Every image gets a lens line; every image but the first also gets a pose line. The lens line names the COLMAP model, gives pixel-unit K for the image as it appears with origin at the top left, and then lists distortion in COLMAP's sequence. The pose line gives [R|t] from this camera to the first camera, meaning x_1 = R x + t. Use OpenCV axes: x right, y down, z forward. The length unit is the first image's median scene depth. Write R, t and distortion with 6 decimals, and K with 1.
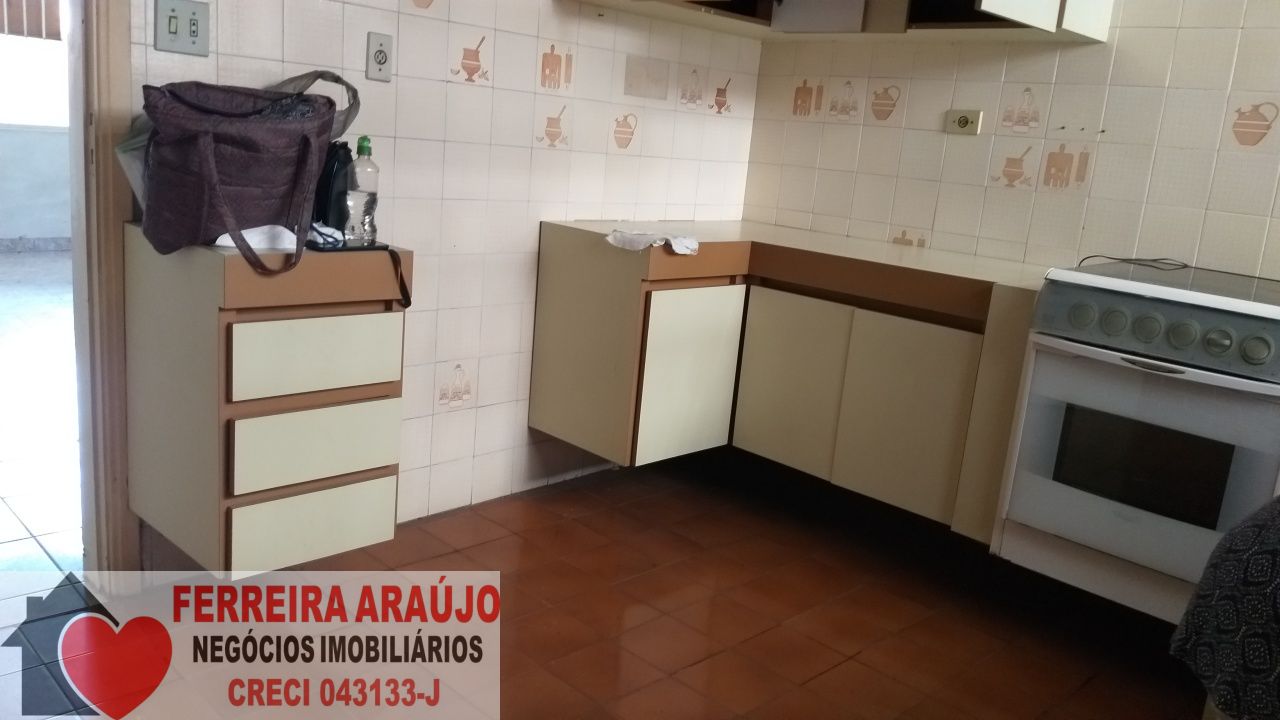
lens RADIAL K [[1002.4, 0, 636.7], [0, 1002.4, 351.2], [0, 0, 1]] dist [0.071189, -0.146558]
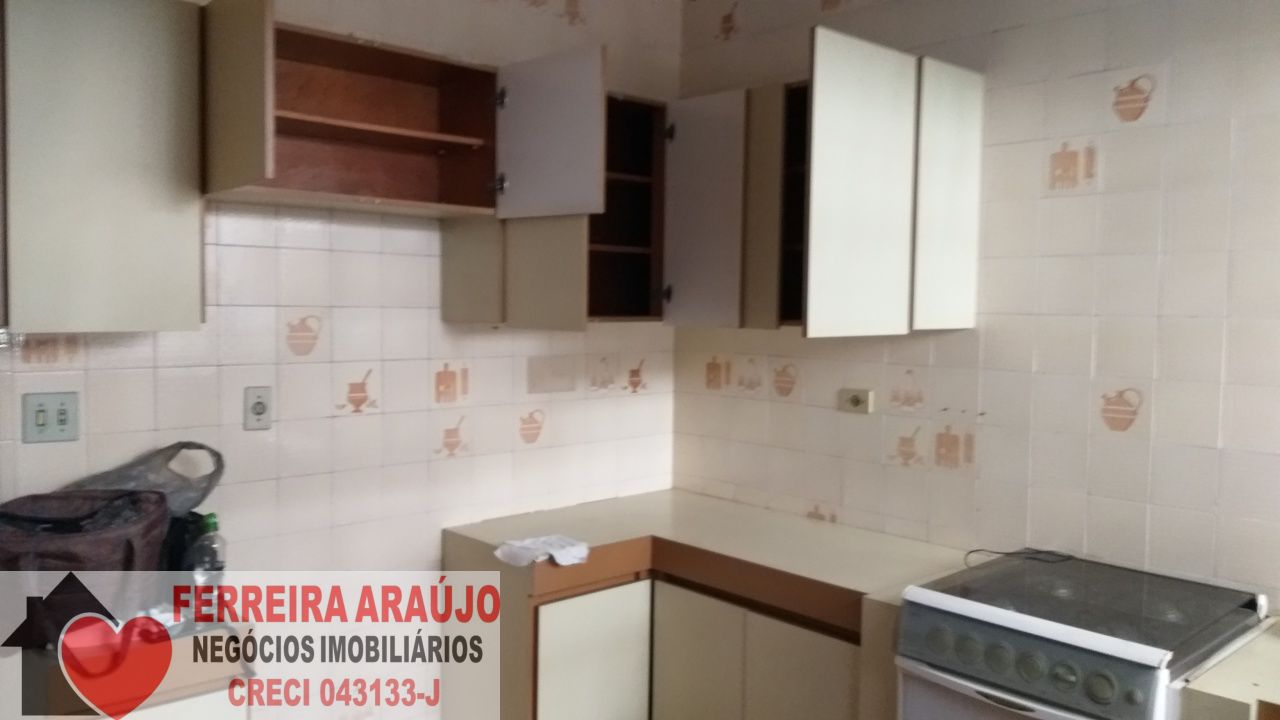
lens RADIAL K [[1002.4, 0, 635.7], [0, 1002.4, 349.7], [0, 0, 1]] dist [0.071189, -0.146558]
pose [[0.996171, -0.070023, -0.052347, 0.167109], [0.060046, 0.983181, -0.172482, -0.122302], [0.063545, 0.168679, 0.983621, -0.021299]]
